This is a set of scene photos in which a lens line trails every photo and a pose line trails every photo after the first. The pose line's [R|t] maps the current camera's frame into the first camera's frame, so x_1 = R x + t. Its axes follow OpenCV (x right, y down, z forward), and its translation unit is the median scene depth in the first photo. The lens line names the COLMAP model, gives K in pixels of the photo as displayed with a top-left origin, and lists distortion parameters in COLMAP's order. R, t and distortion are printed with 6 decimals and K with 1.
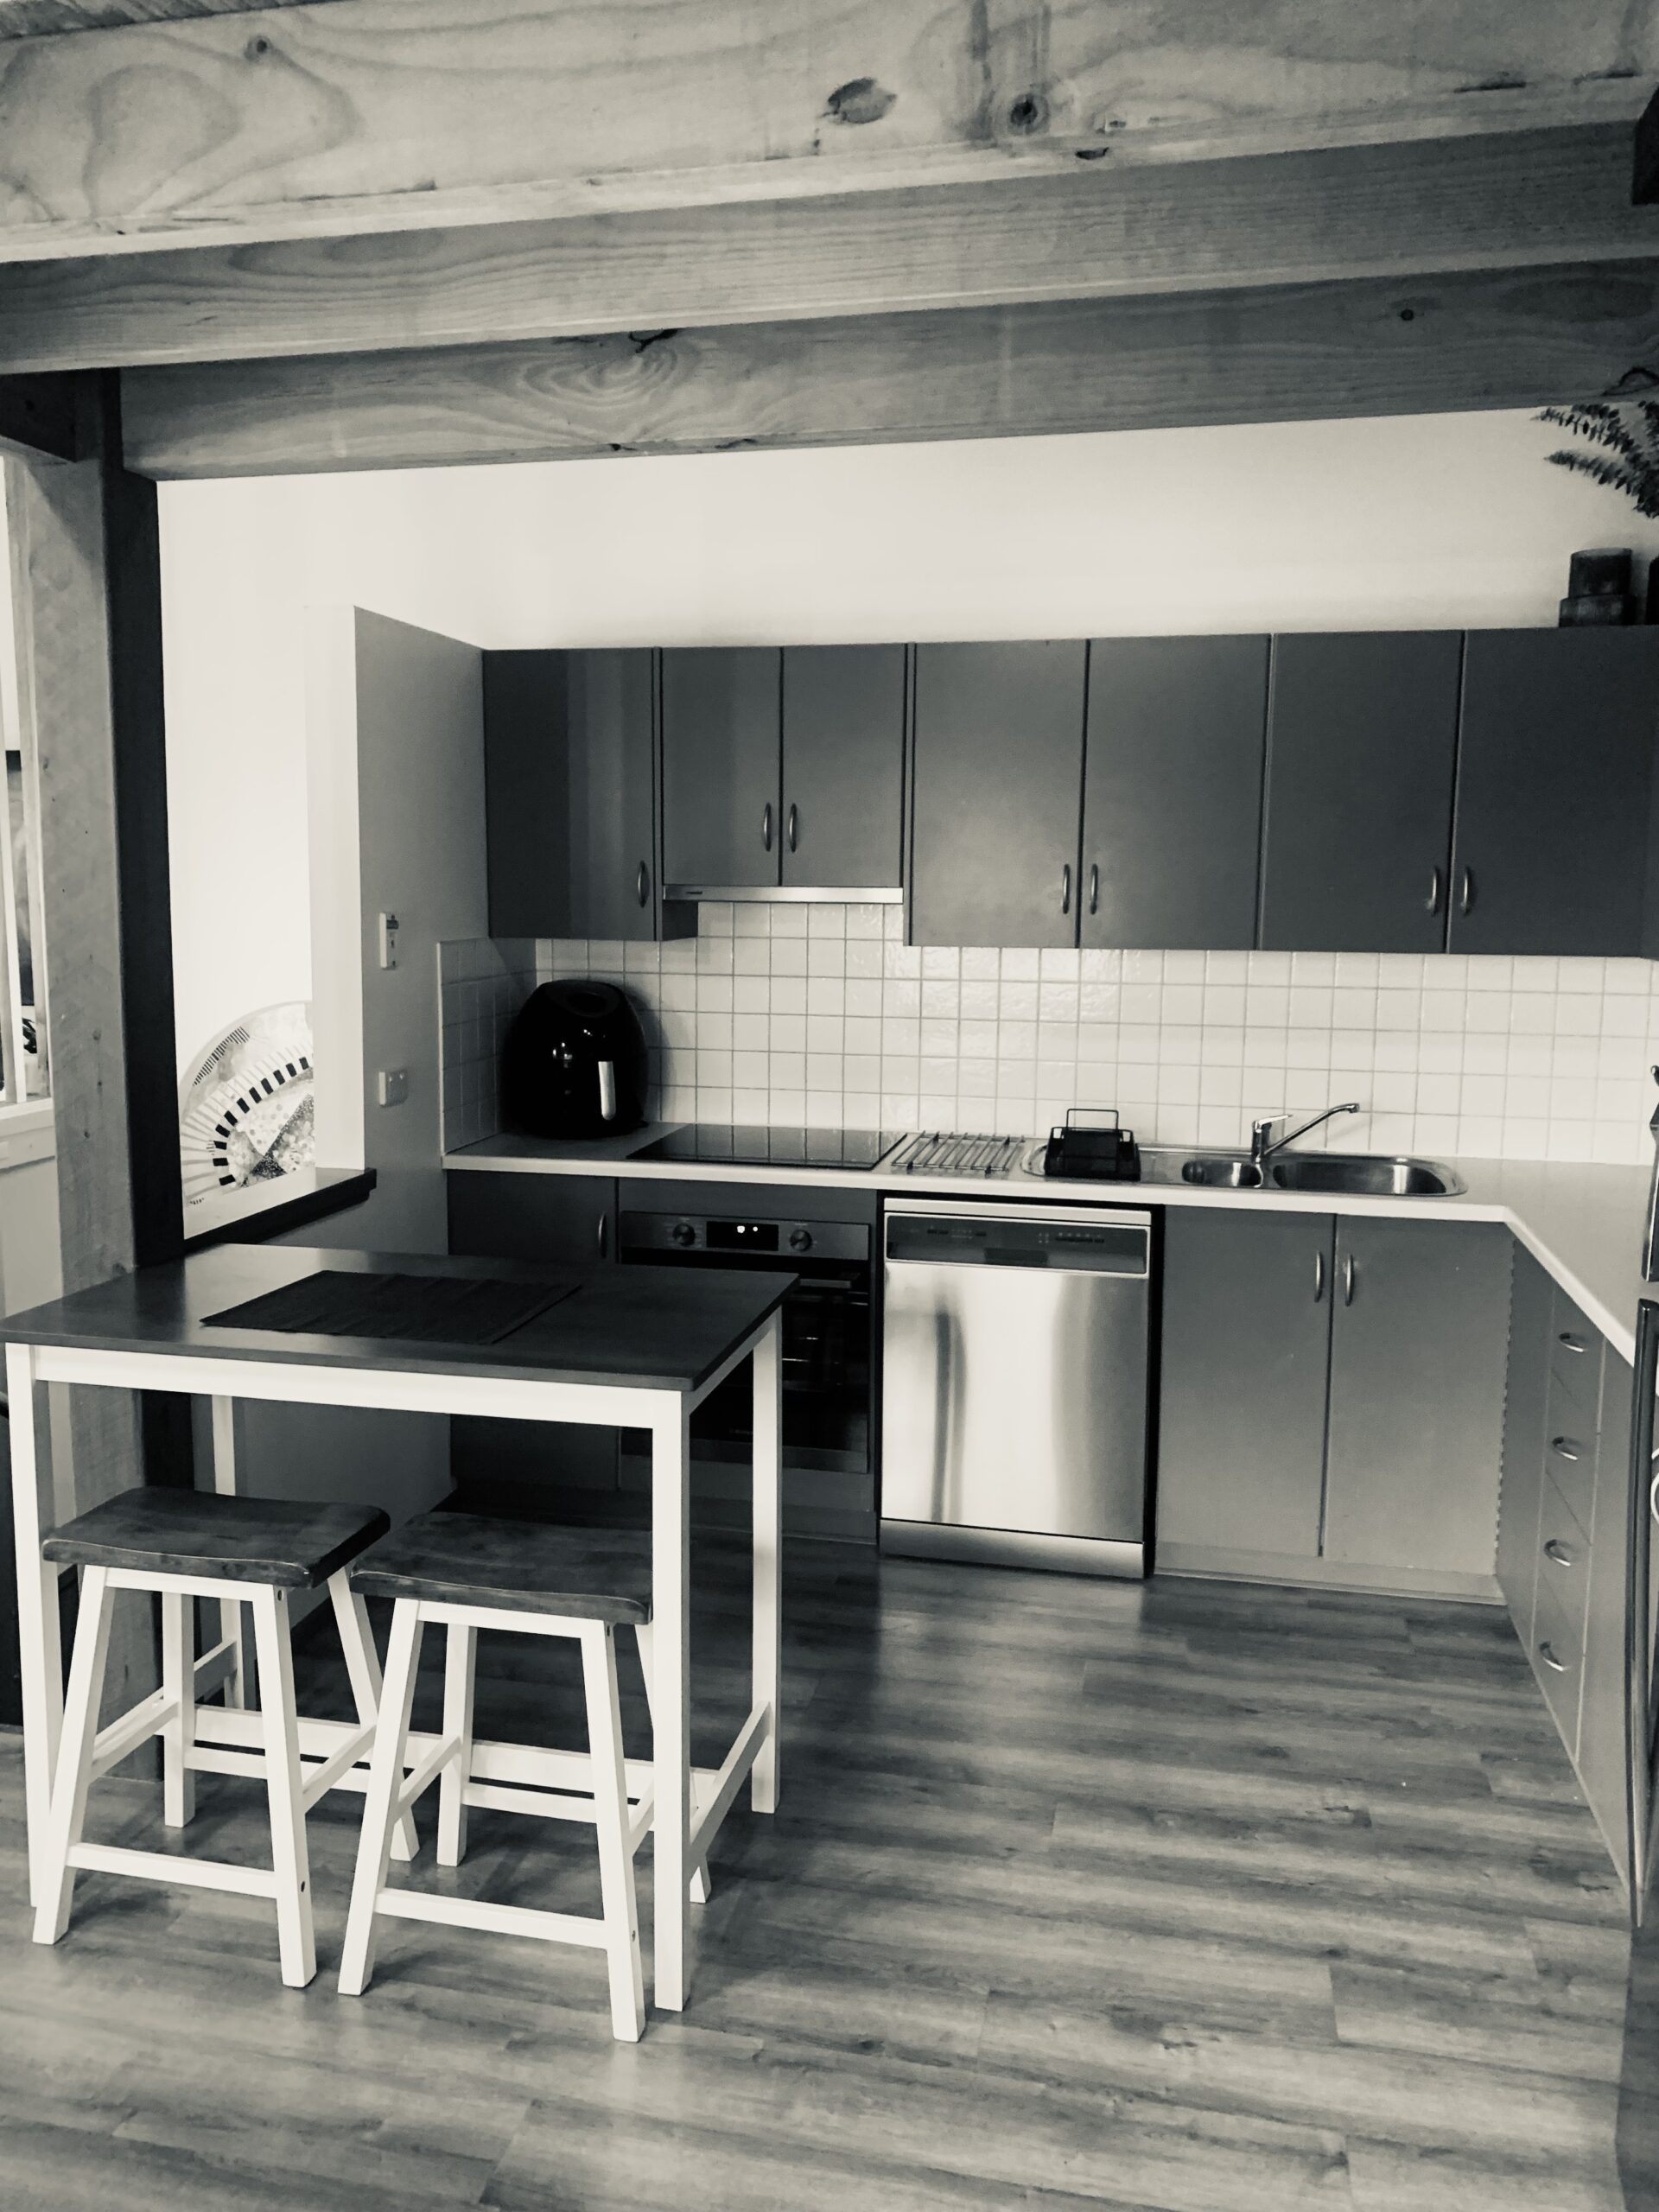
lens RADIAL K [[1682.7, 0, 823.1], [0, 1682.7, 1099.5], [0, 0, 1]] dist [0.049548, -0.046346]
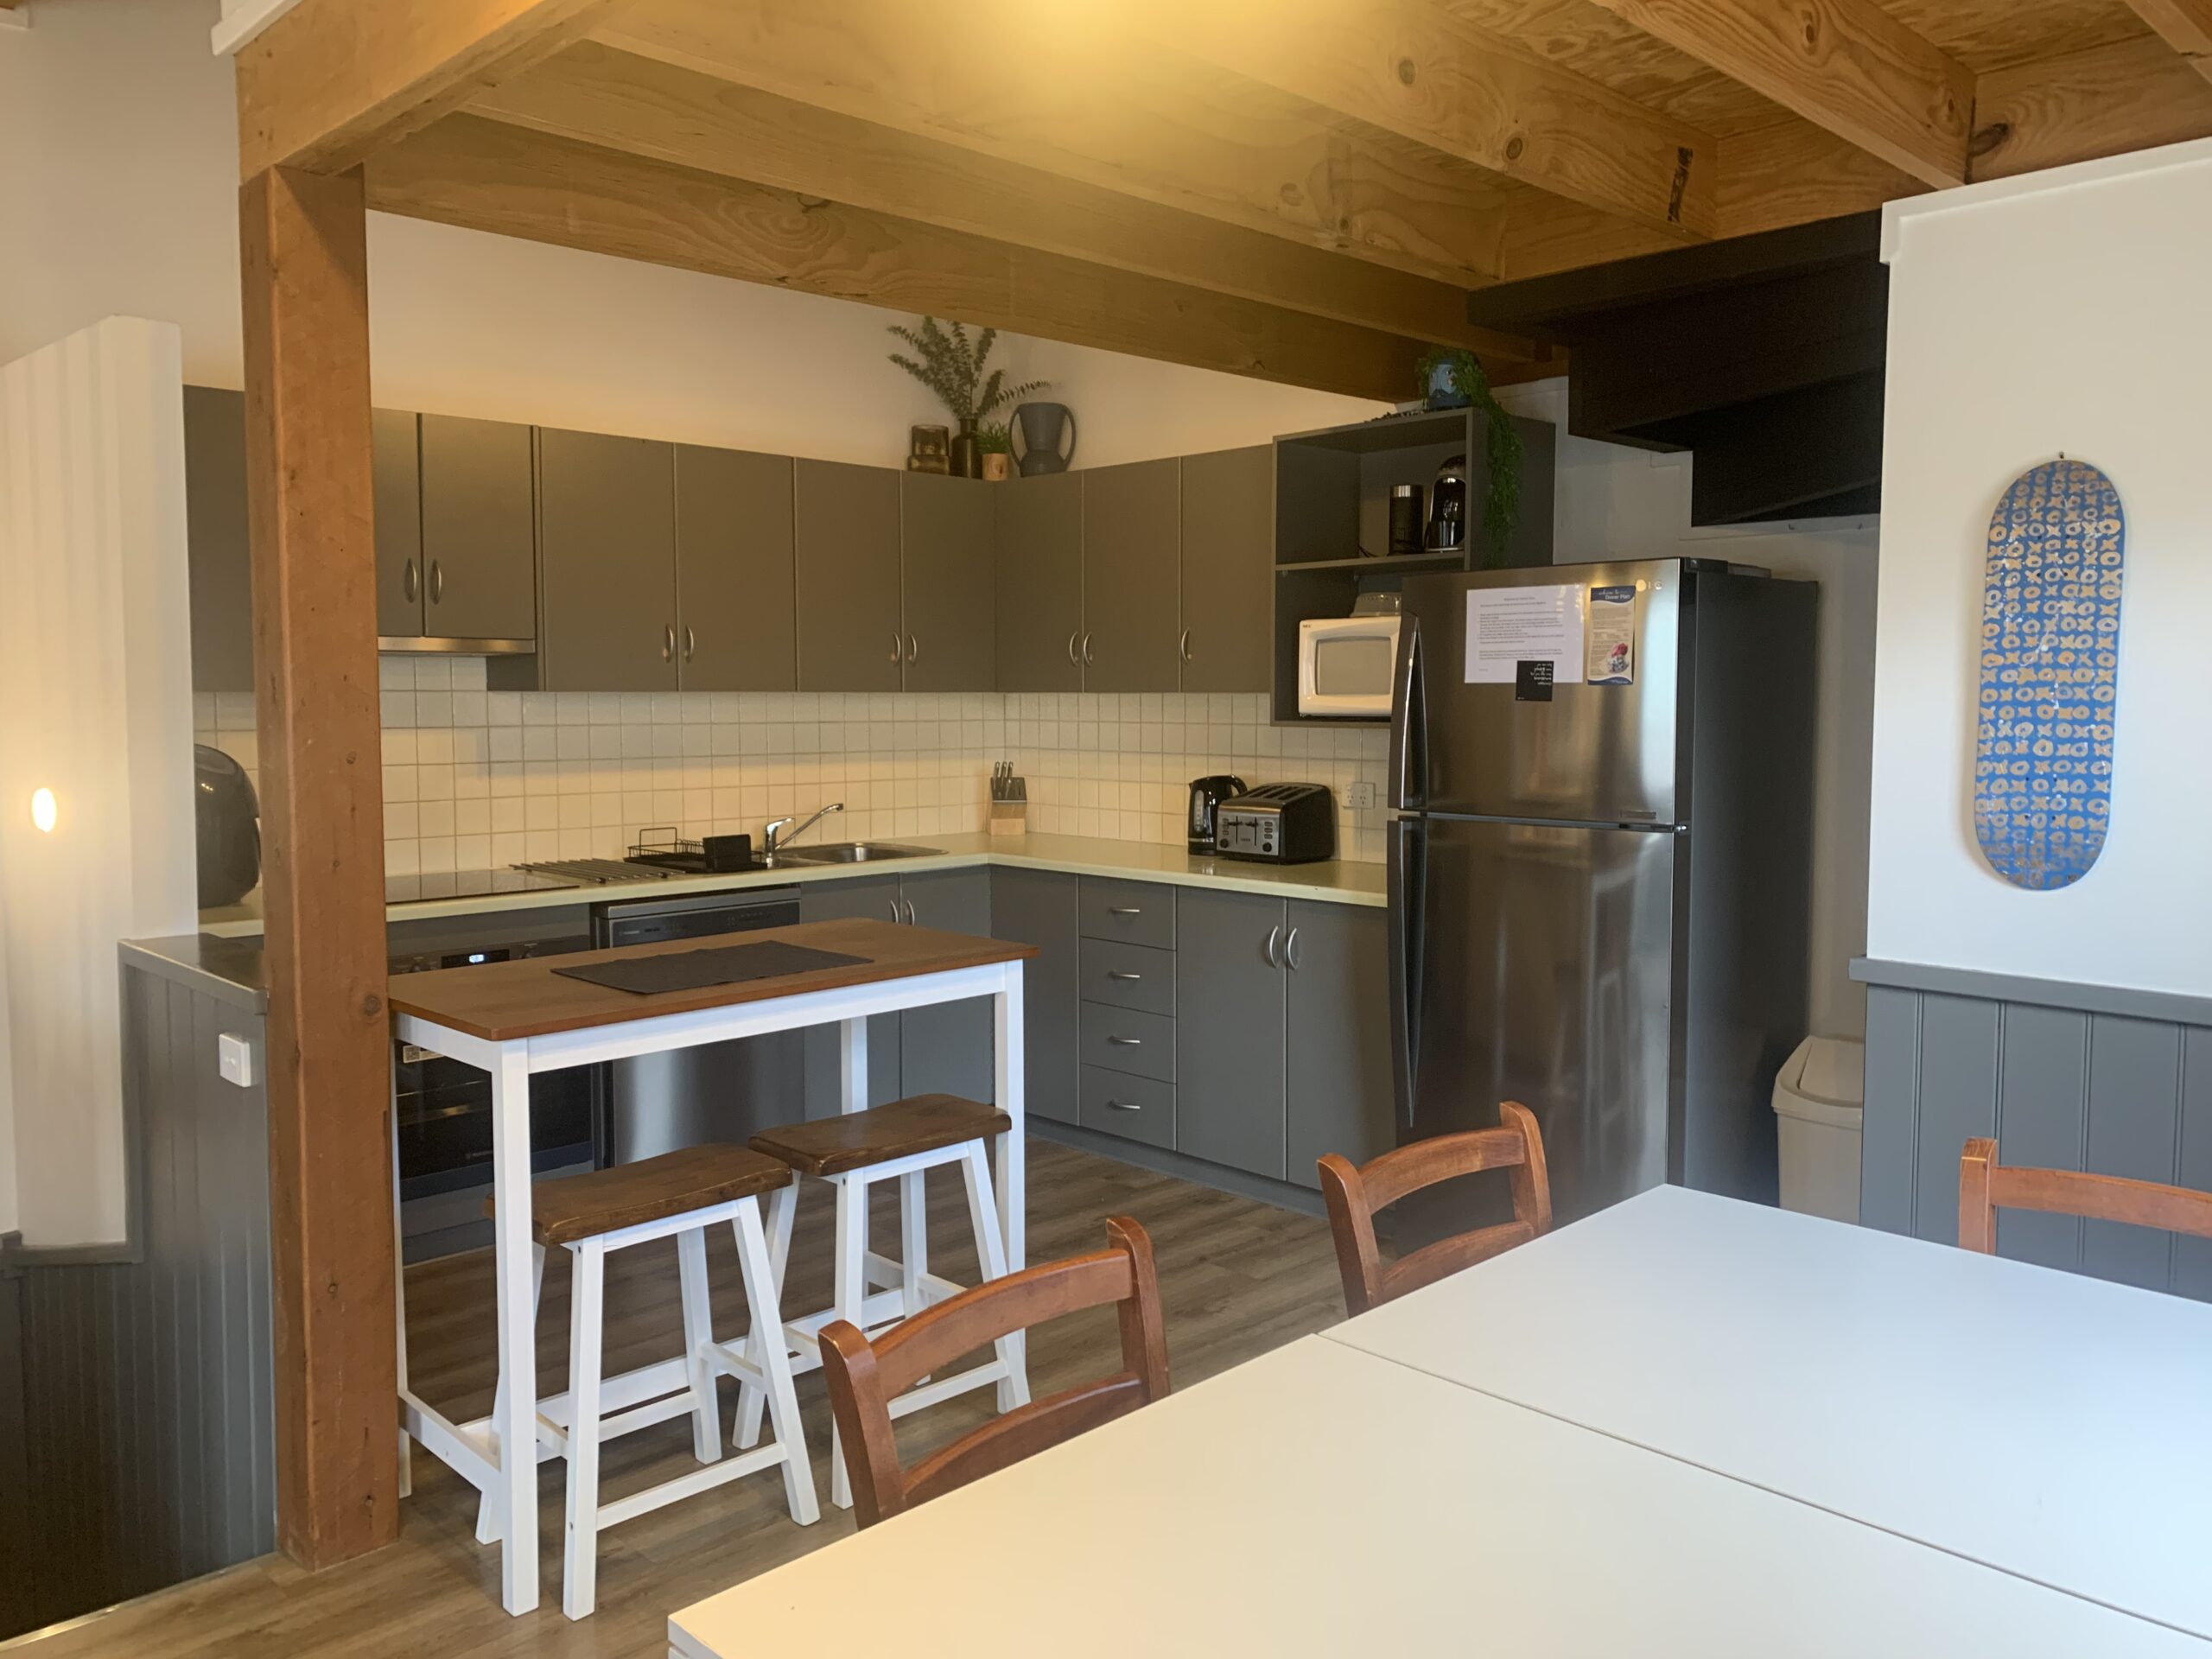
lens RADIAL K [[1682.7, 0, 1098.9], [0, 1682.7, 829.4], [0, 0, 1]] dist [0.049548, -0.046346]
pose [[0.542084, -0.078123, 0.836685, -1.073957], [0.118365, 0.992841, 0.016016, 0.038896], [-0.831946, 0.090352, 0.547450, 0.127383]]
